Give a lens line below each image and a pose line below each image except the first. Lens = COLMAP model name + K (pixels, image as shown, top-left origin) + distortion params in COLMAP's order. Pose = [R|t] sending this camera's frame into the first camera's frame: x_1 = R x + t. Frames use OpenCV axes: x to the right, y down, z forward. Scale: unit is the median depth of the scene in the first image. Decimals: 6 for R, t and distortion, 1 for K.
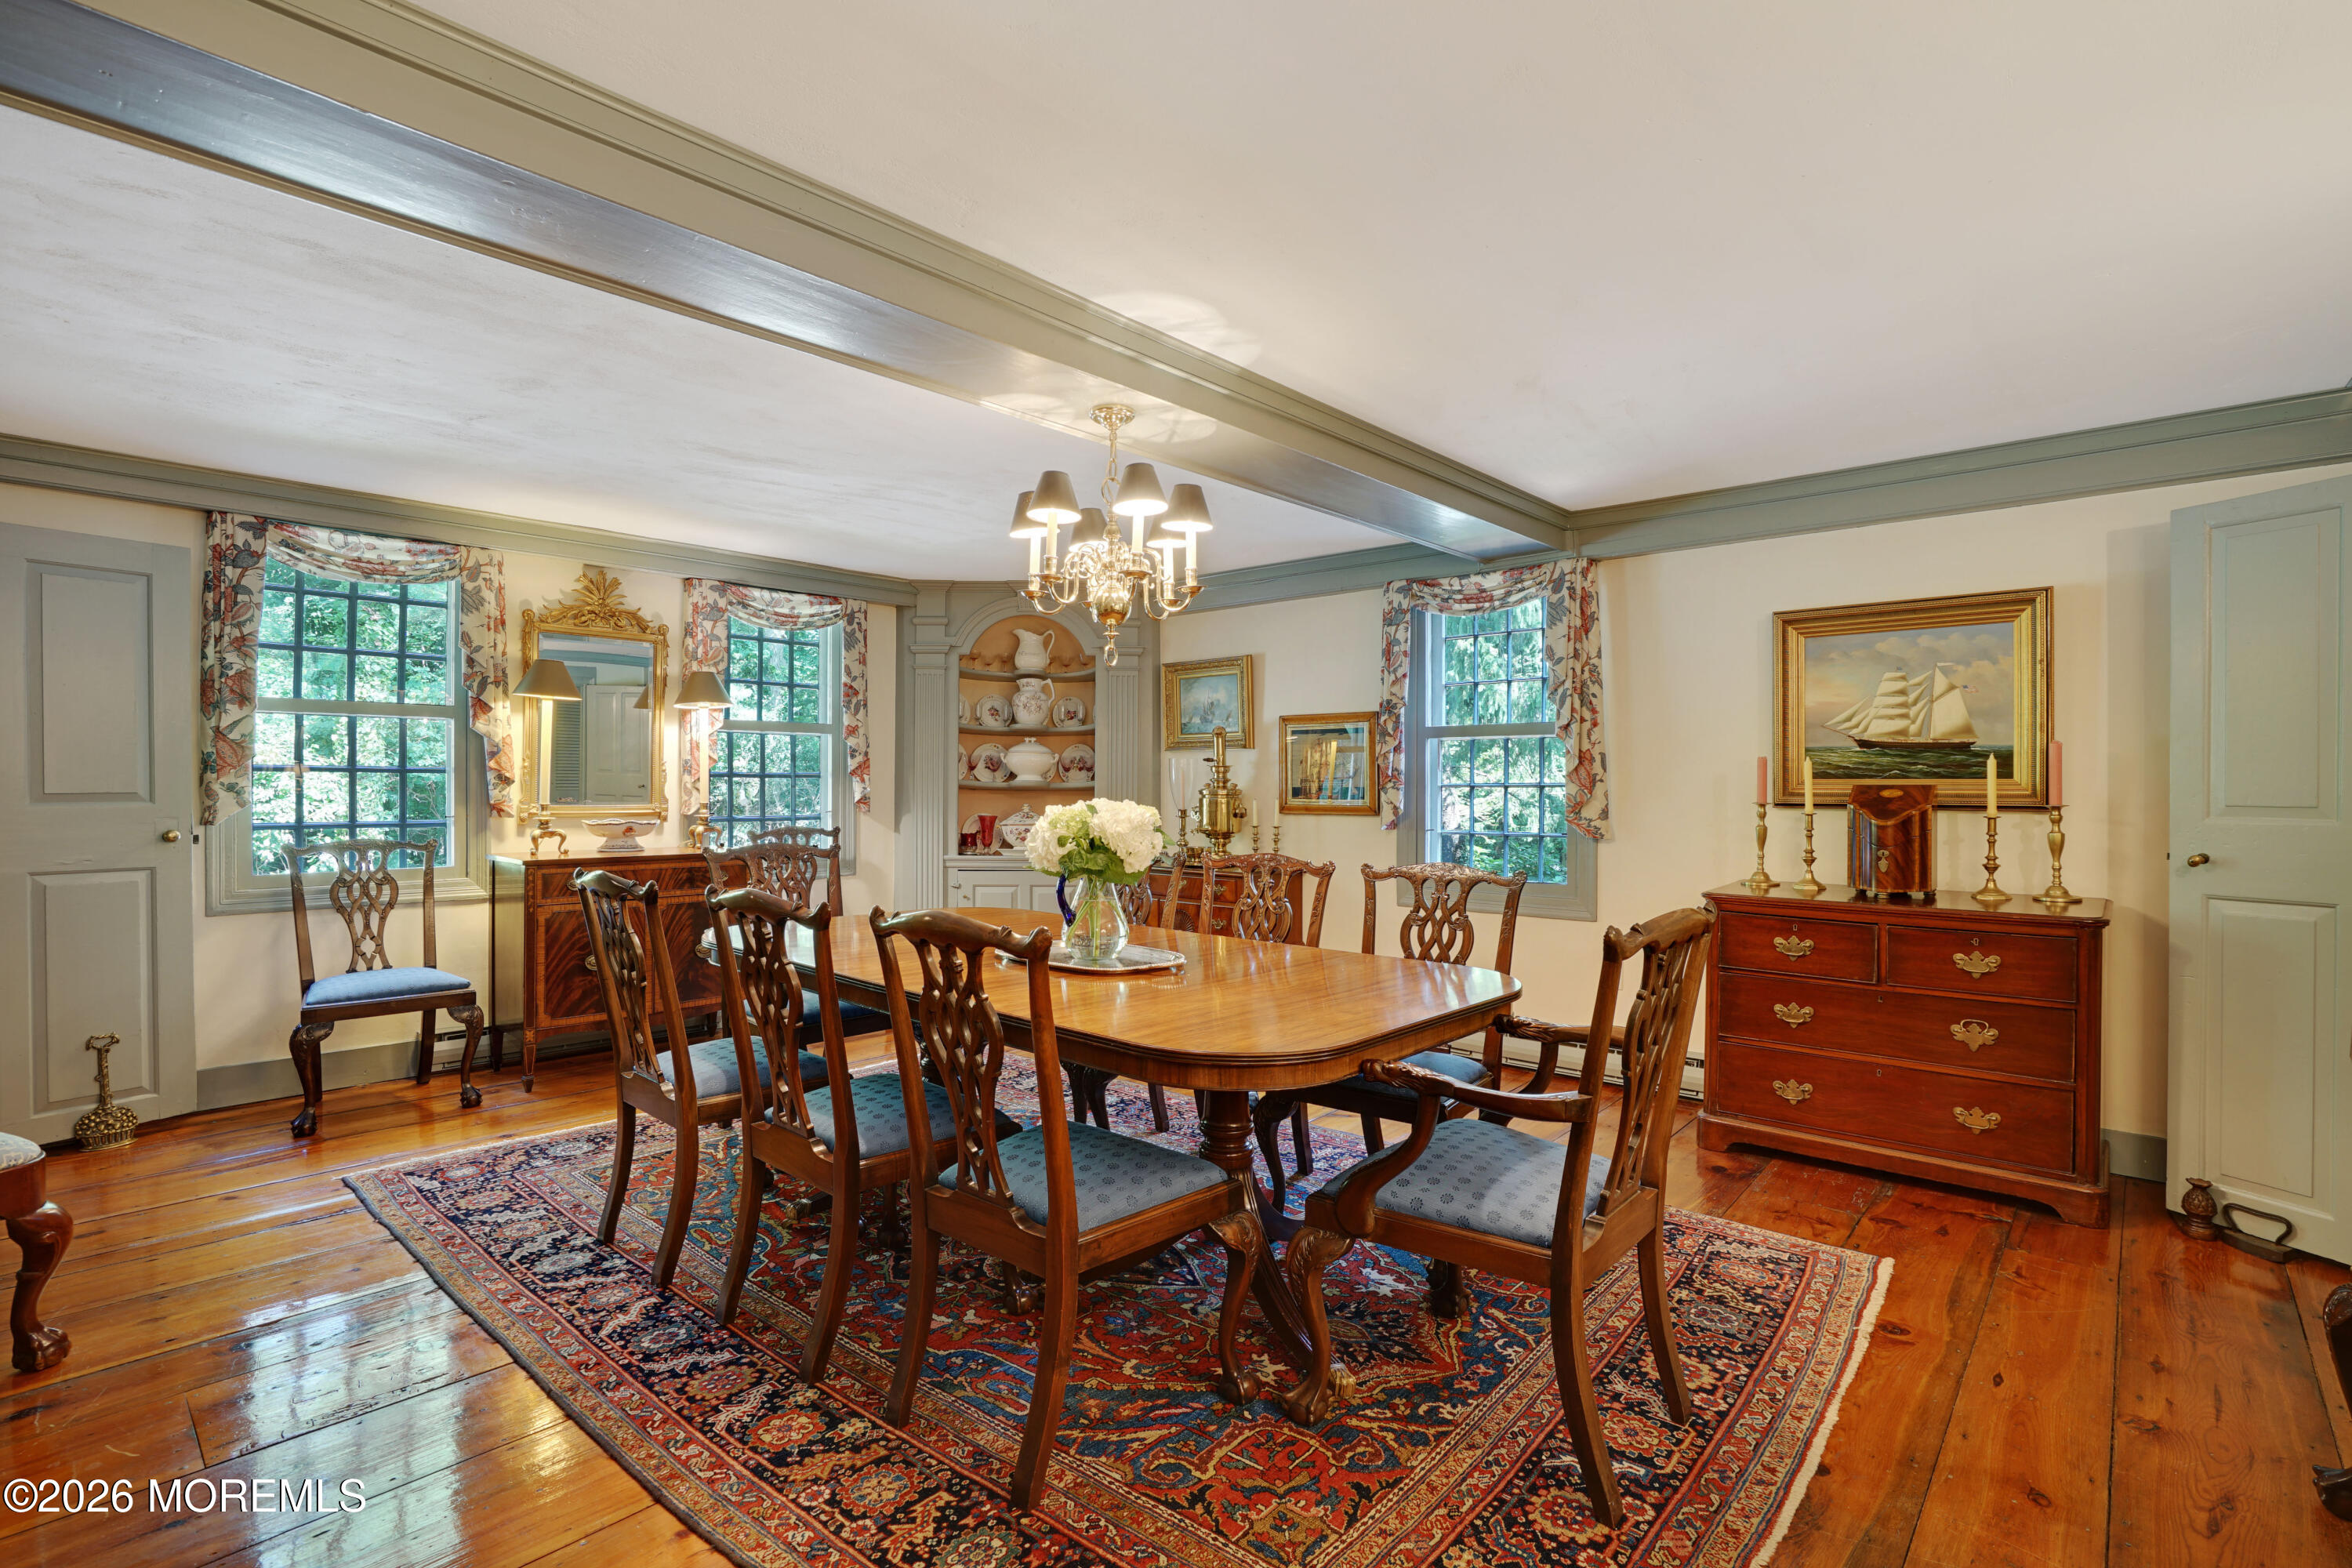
lens RADIAL K [[1087.2, 0, 1168.5], [0, 1087.2, 783.6], [0, 0, 1]] dist [-0.061313, 0.018989]
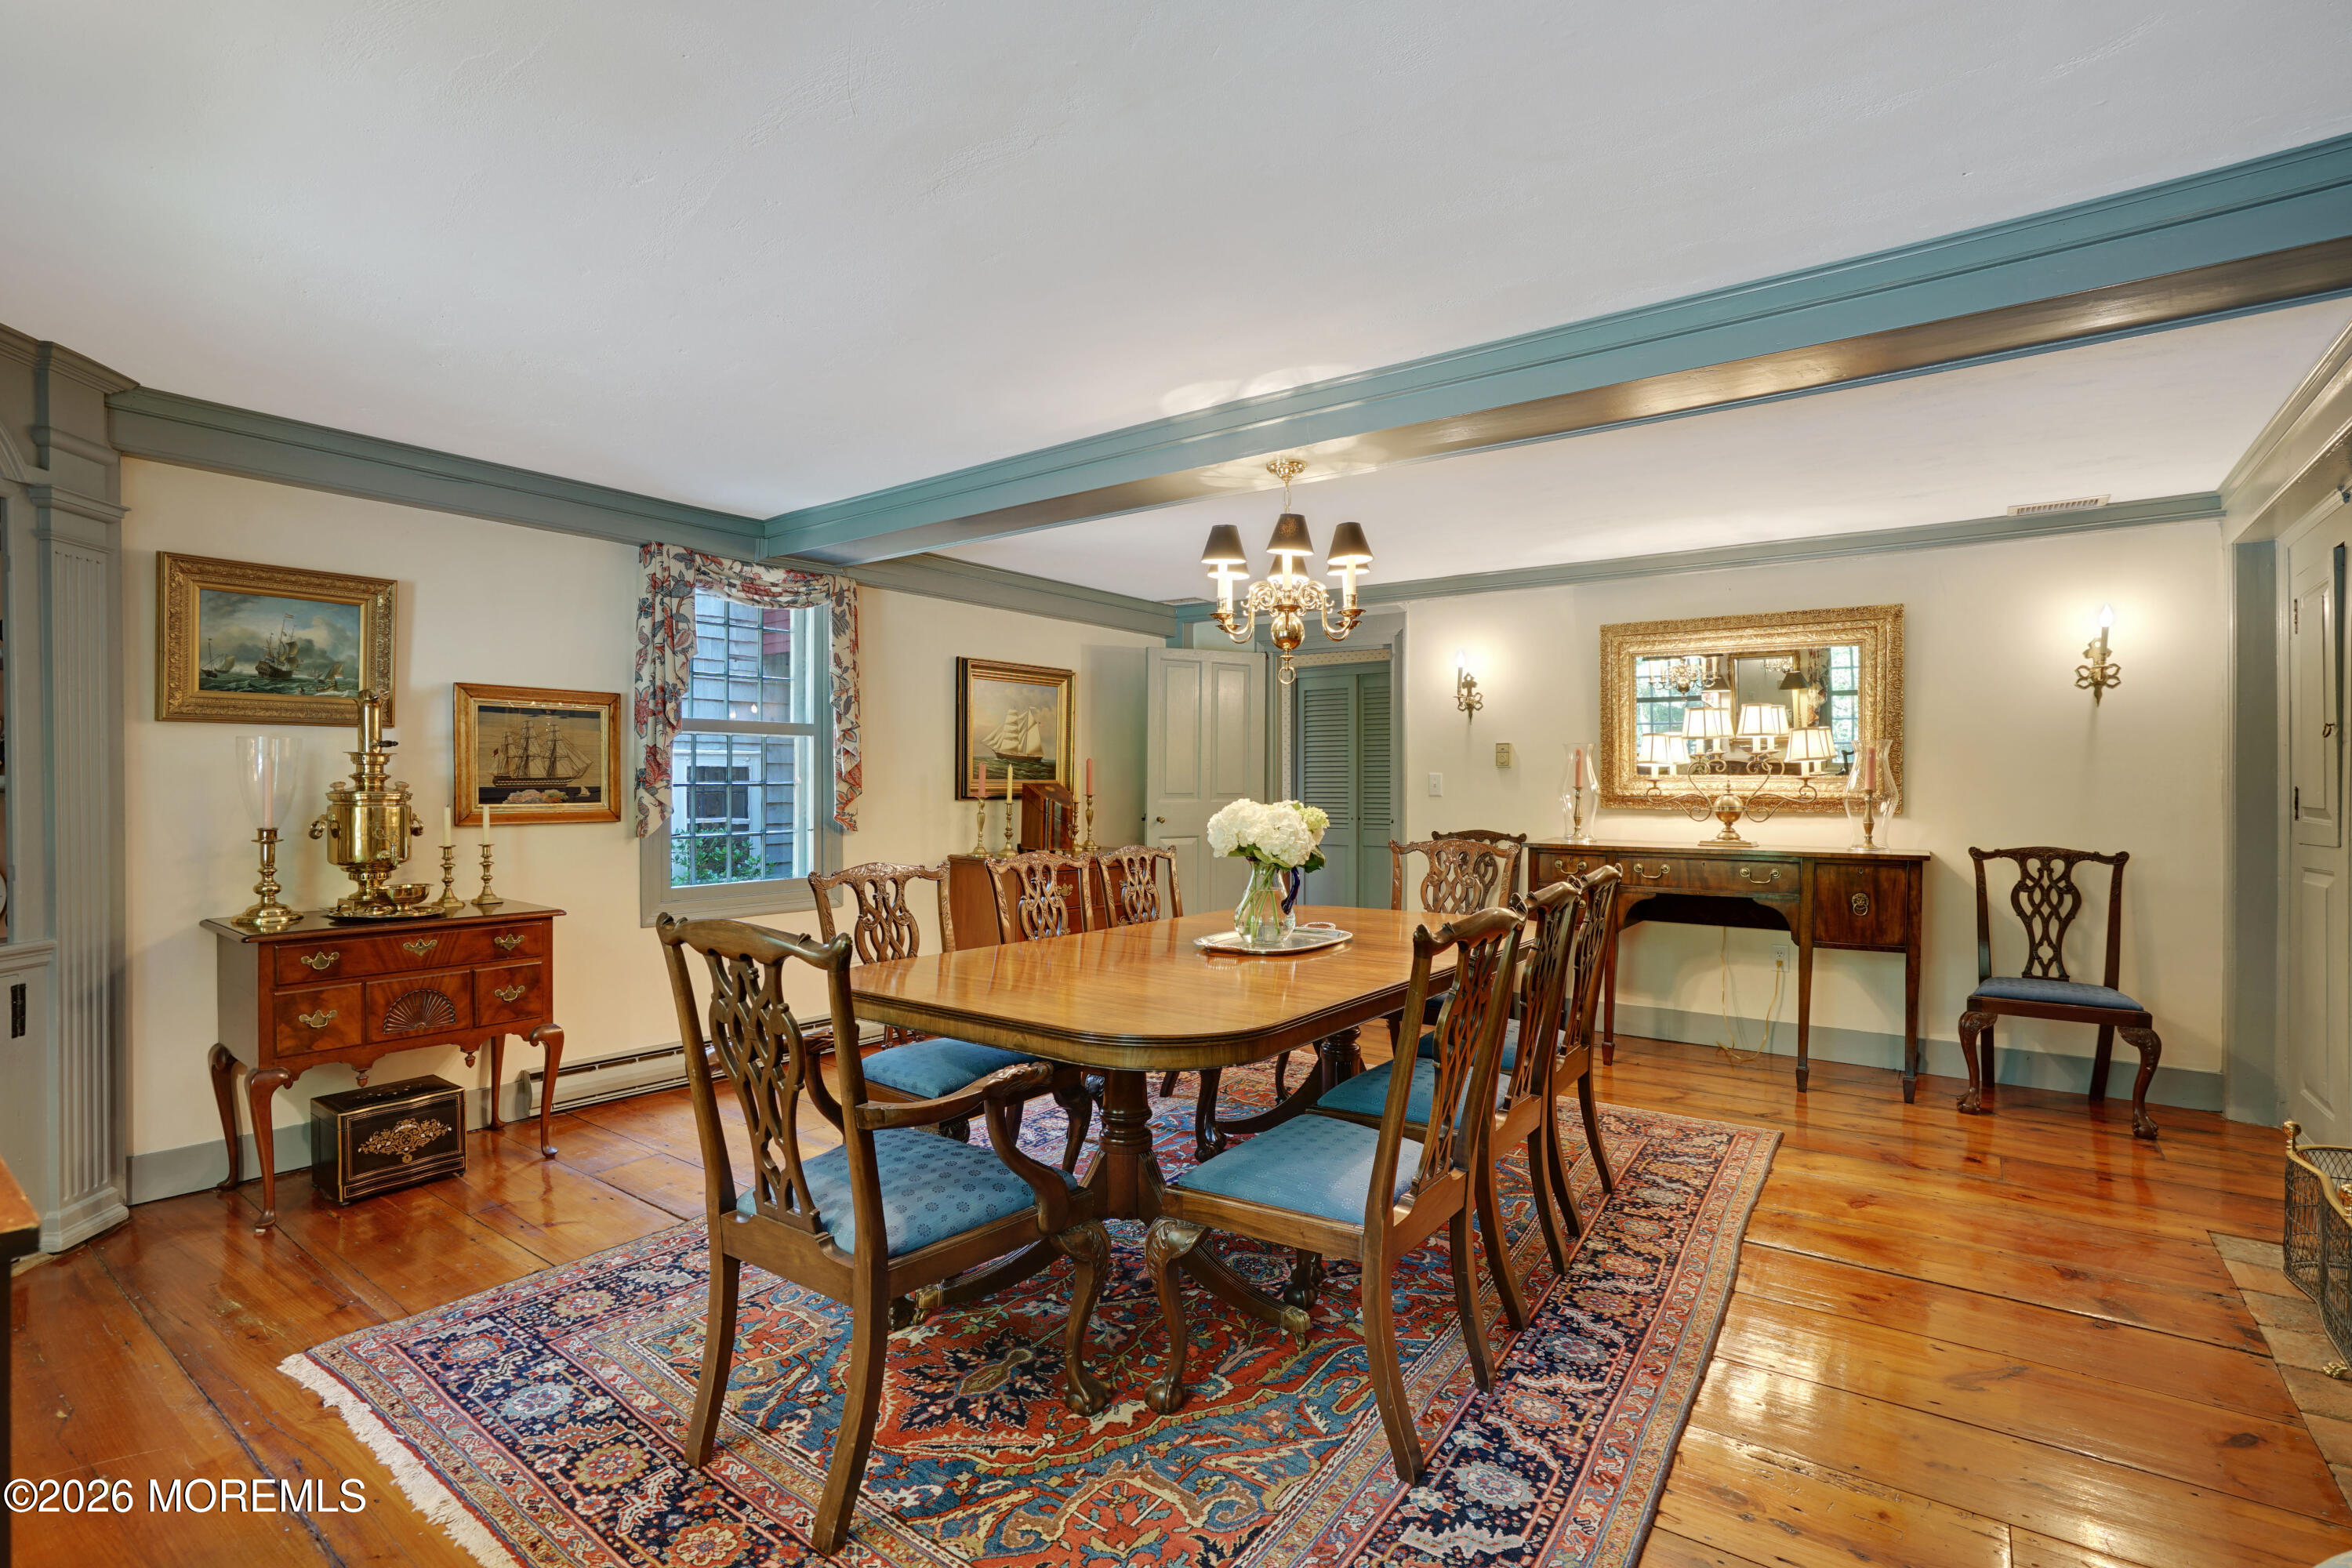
lens RADIAL K [[1087.2, 0, 1168.5], [0, 1087.2, 783.6], [0, 0, 1]] dist [-0.061313, 0.018989]
pose [[-0.096825, -0.004148, 0.995293, -1.276249], [-0.004550, 0.999983, 0.003725, -0.007782], [-0.995291, -0.004168, -0.096842, 1.320321]]
